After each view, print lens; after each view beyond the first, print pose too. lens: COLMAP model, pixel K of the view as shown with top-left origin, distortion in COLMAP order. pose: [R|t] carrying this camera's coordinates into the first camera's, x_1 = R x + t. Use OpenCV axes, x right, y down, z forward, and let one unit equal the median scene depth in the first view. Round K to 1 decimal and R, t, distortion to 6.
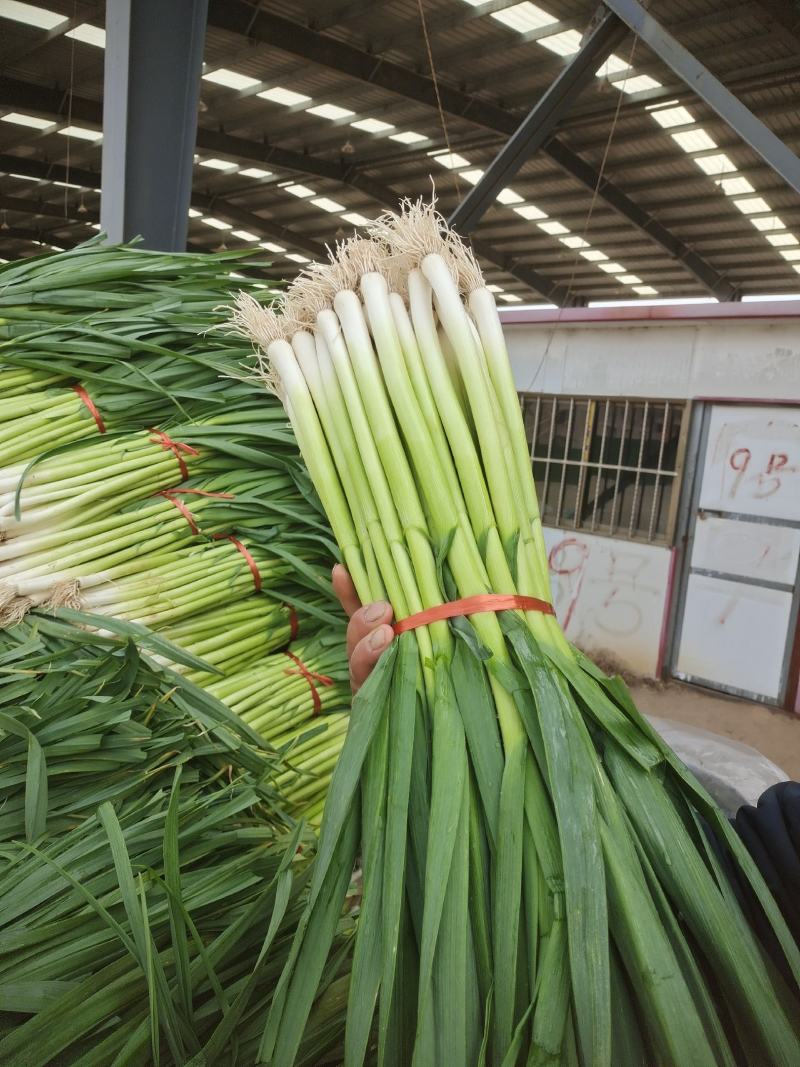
lens RADIAL K [[771.5, 0, 396.7], [0, 771.5, 535.2], [0, 0, 1]] dist [0.037557, -0.057376]
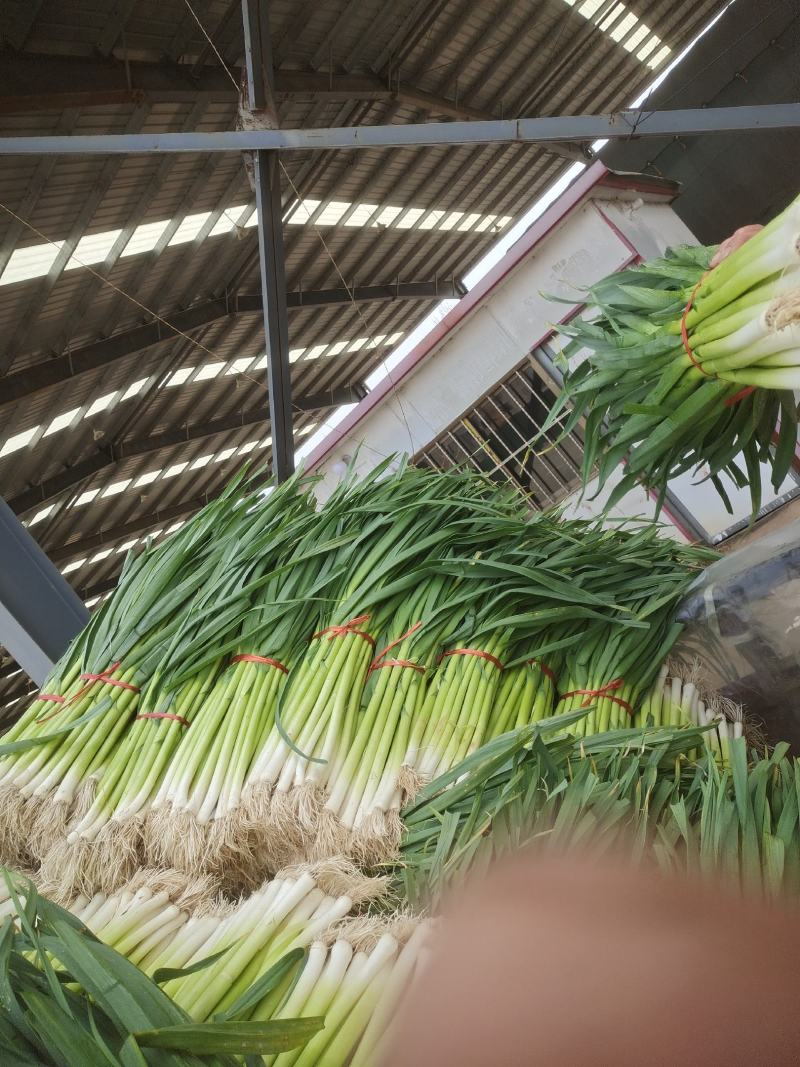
lens RADIAL K [[771.5, 0, 389.4], [0, 771.5, 540.9], [0, 0, 1]] dist [0.037557, -0.057376]
pose [[0.702698, -0.699706, 0.128945, -0.293438], [0.711434, 0.693249, -0.115185, -0.036427], [-0.008795, 0.172676, 0.984939, -0.036237]]
